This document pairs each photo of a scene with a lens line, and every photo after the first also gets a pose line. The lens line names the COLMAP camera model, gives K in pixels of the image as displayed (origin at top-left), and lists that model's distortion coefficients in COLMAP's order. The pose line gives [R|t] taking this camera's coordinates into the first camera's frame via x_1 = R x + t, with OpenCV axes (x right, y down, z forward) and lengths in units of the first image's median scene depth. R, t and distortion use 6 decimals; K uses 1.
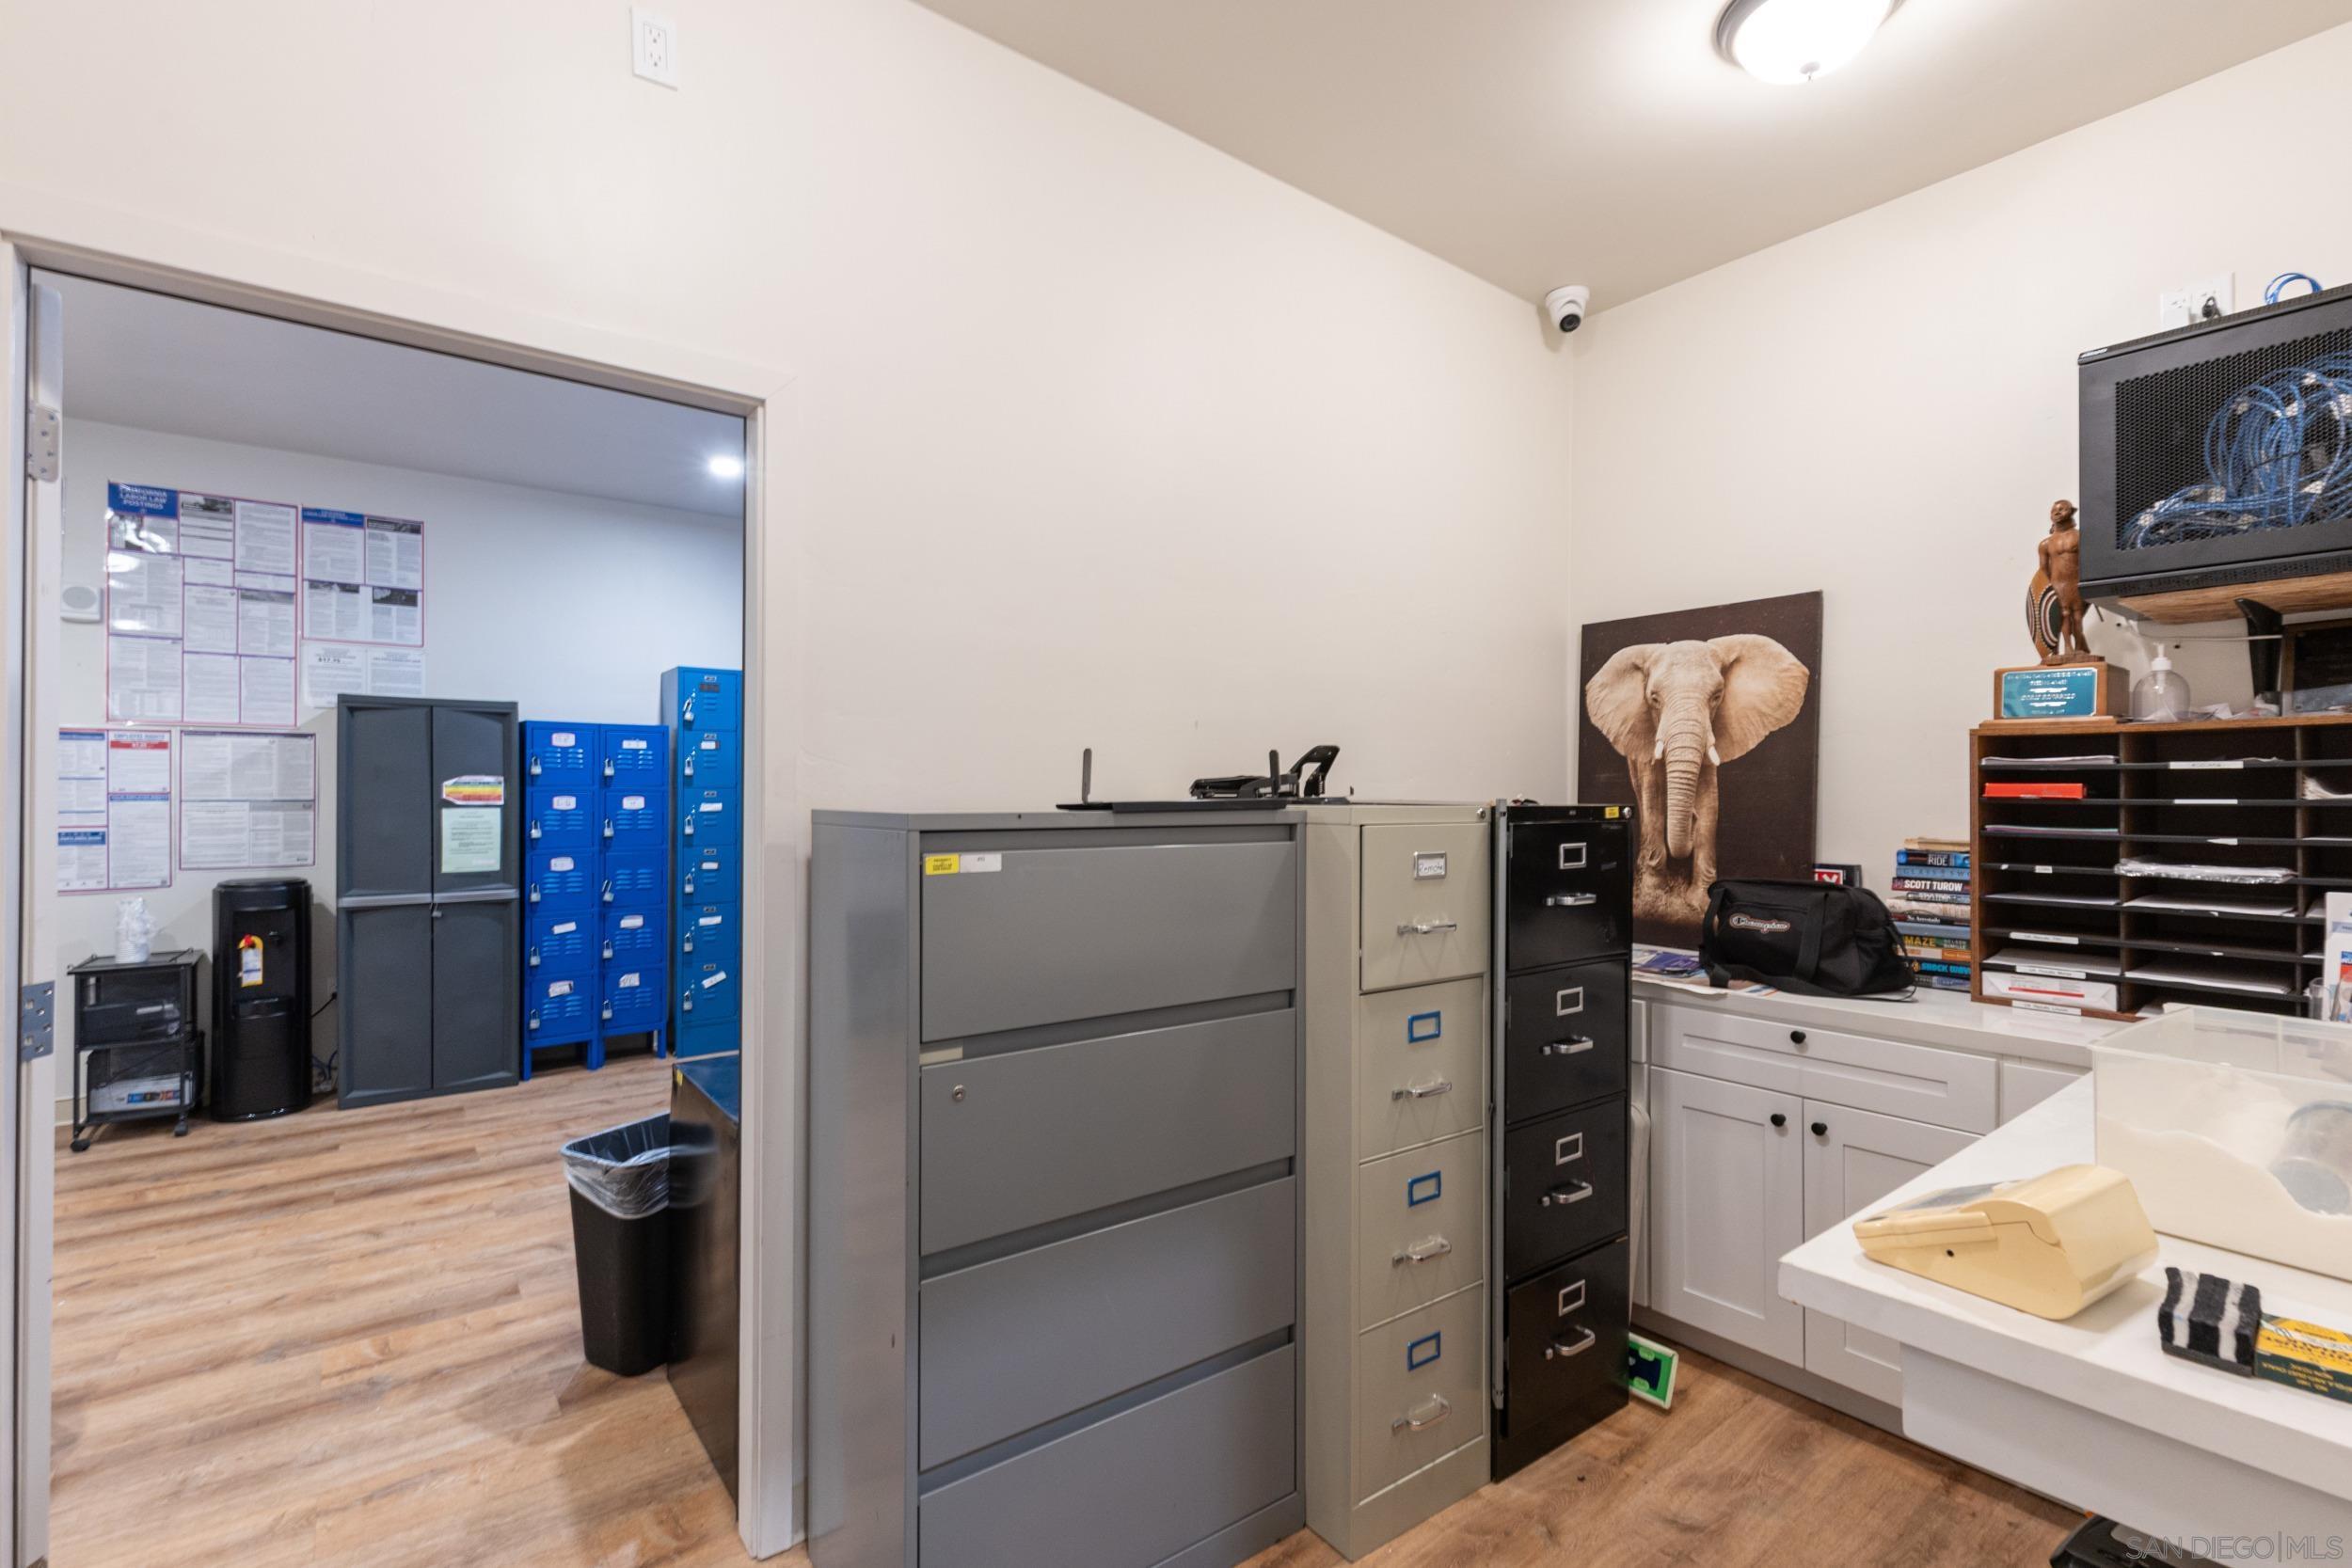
lens RADIAL K [[1068.8, 0, 1176.5], [0, 1068.8, 785.0], [0, 0, 1]] dist [-0.001521, -0.000311]
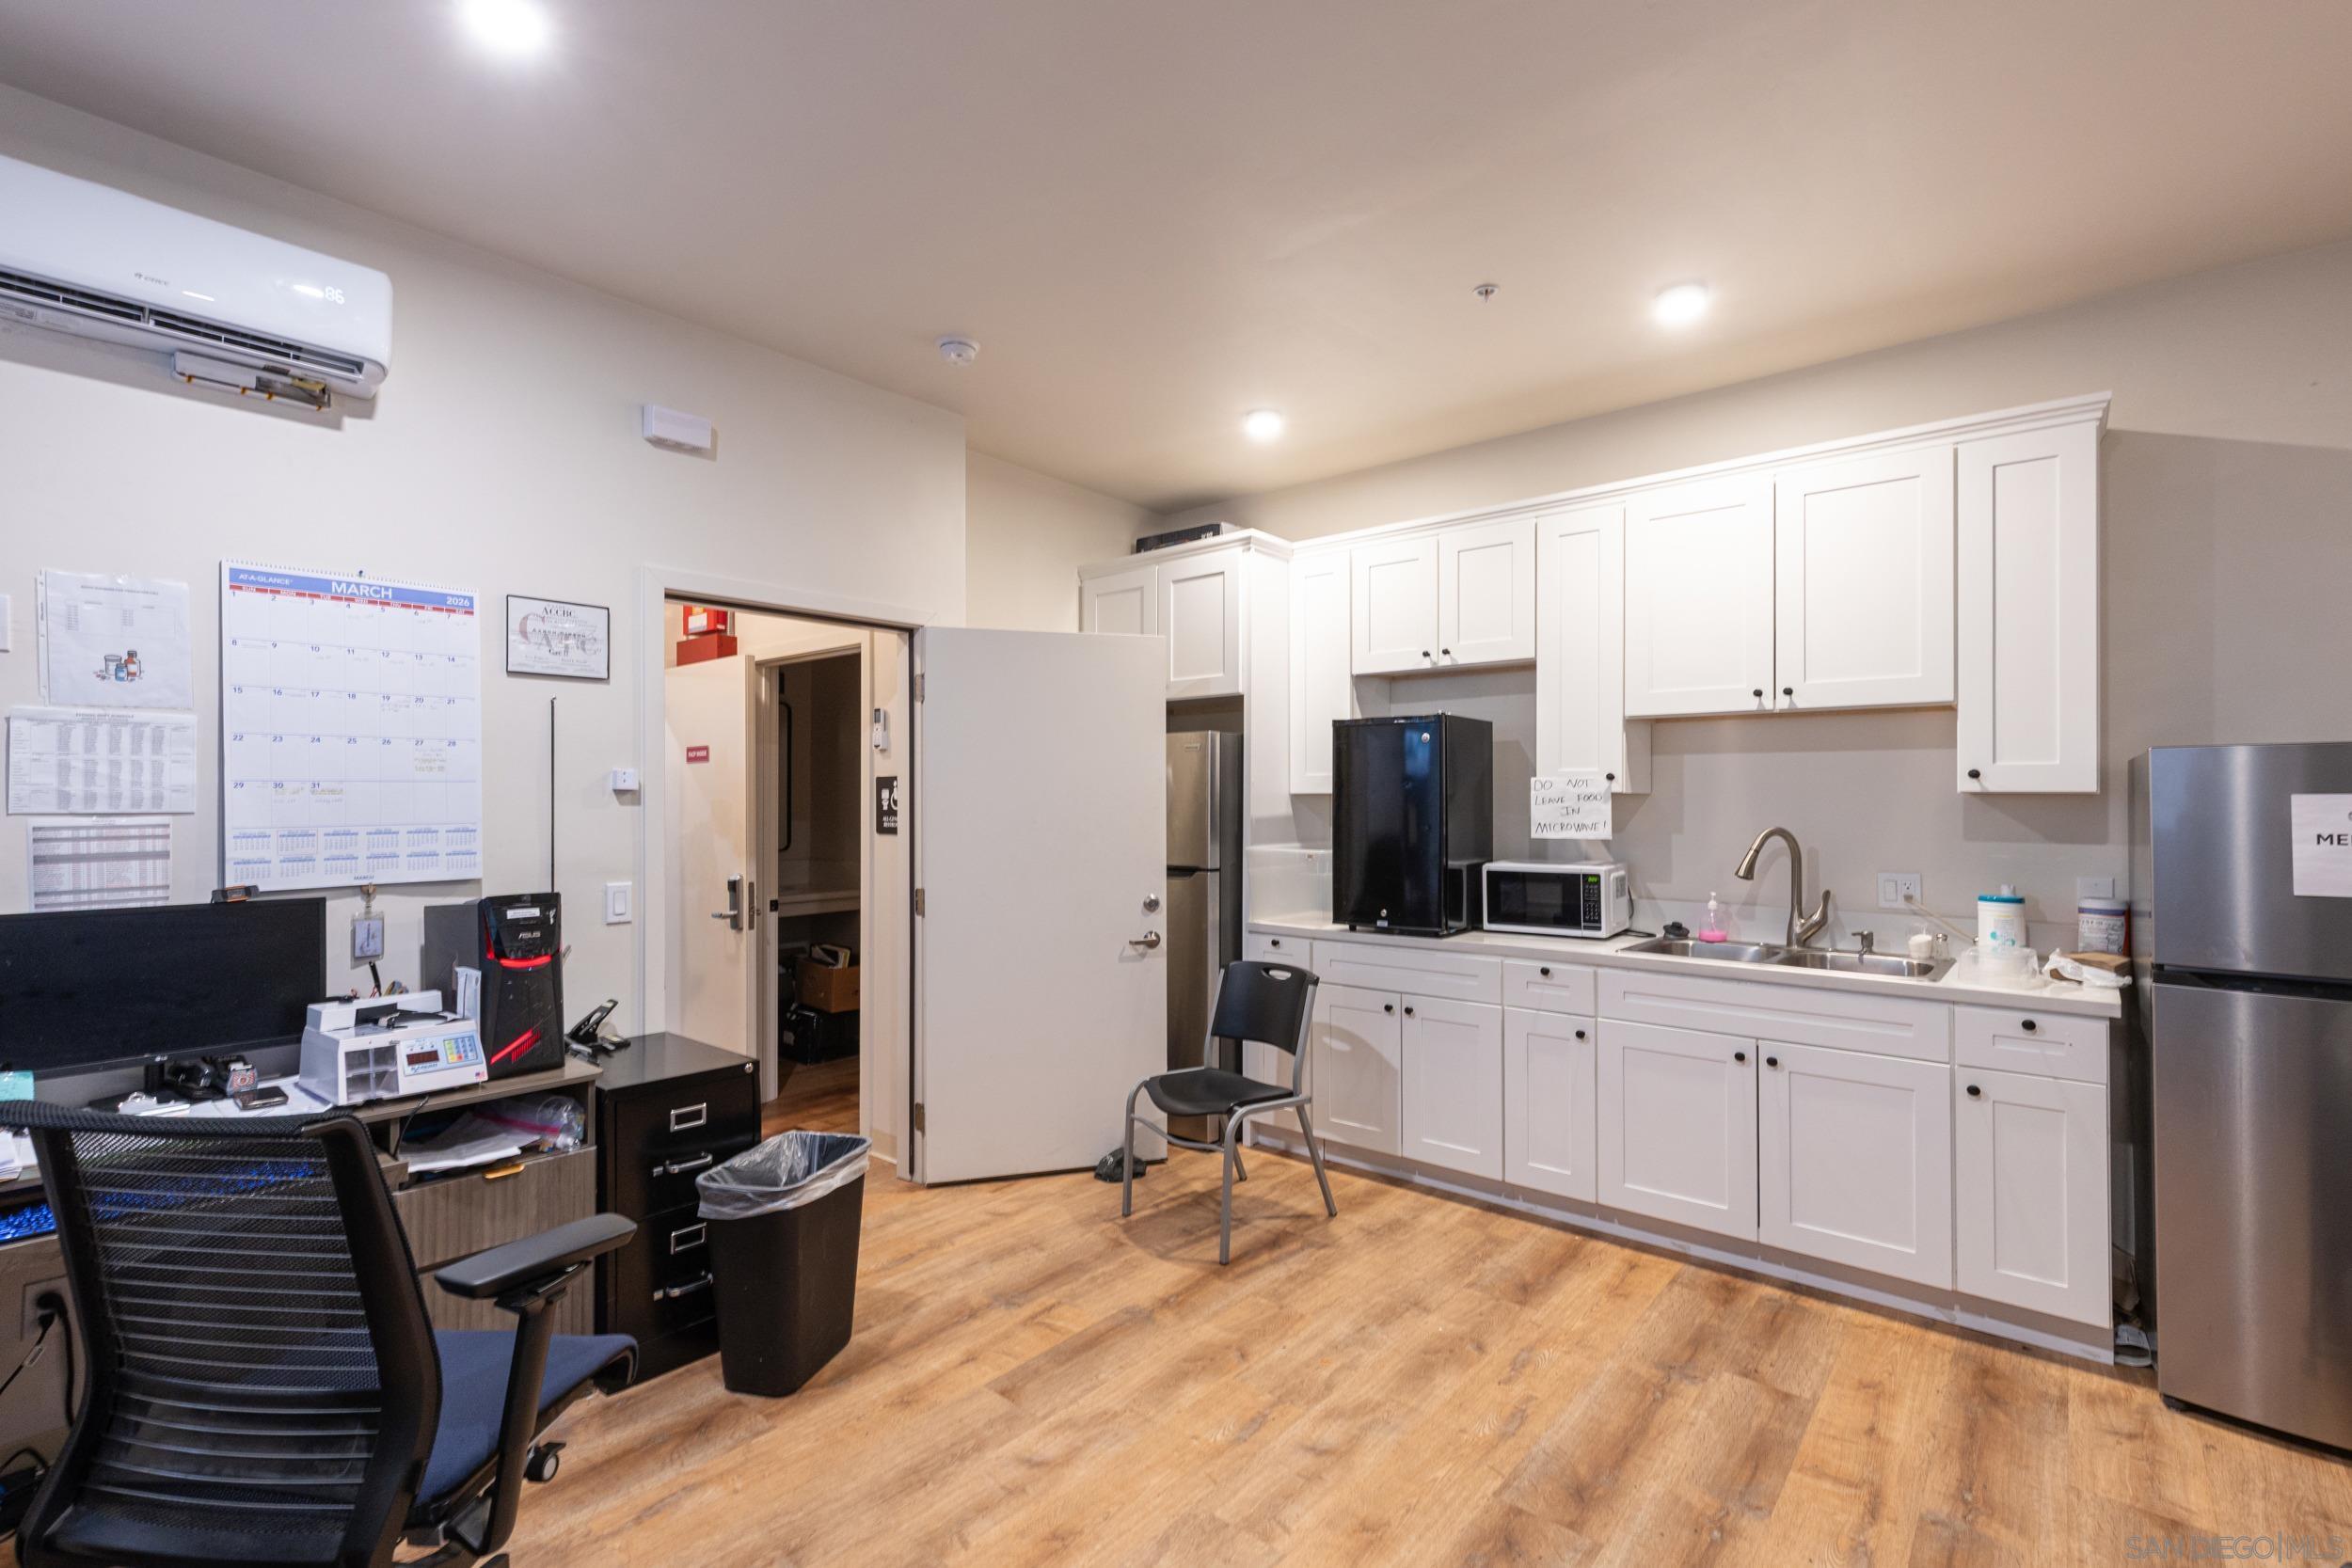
lens RADIAL K [[1068.8, 0, 1174.8], [0, 1068.8, 786.9], [0, 0, 1]] dist [-0.001521, -0.000311]
pose [[-0.977024, -0.000787, -0.213127, -0.628707], [0.001032, 0.999964, -0.008427, -0.023948], [0.213126, -0.008453, -0.976988, 2.103371]]
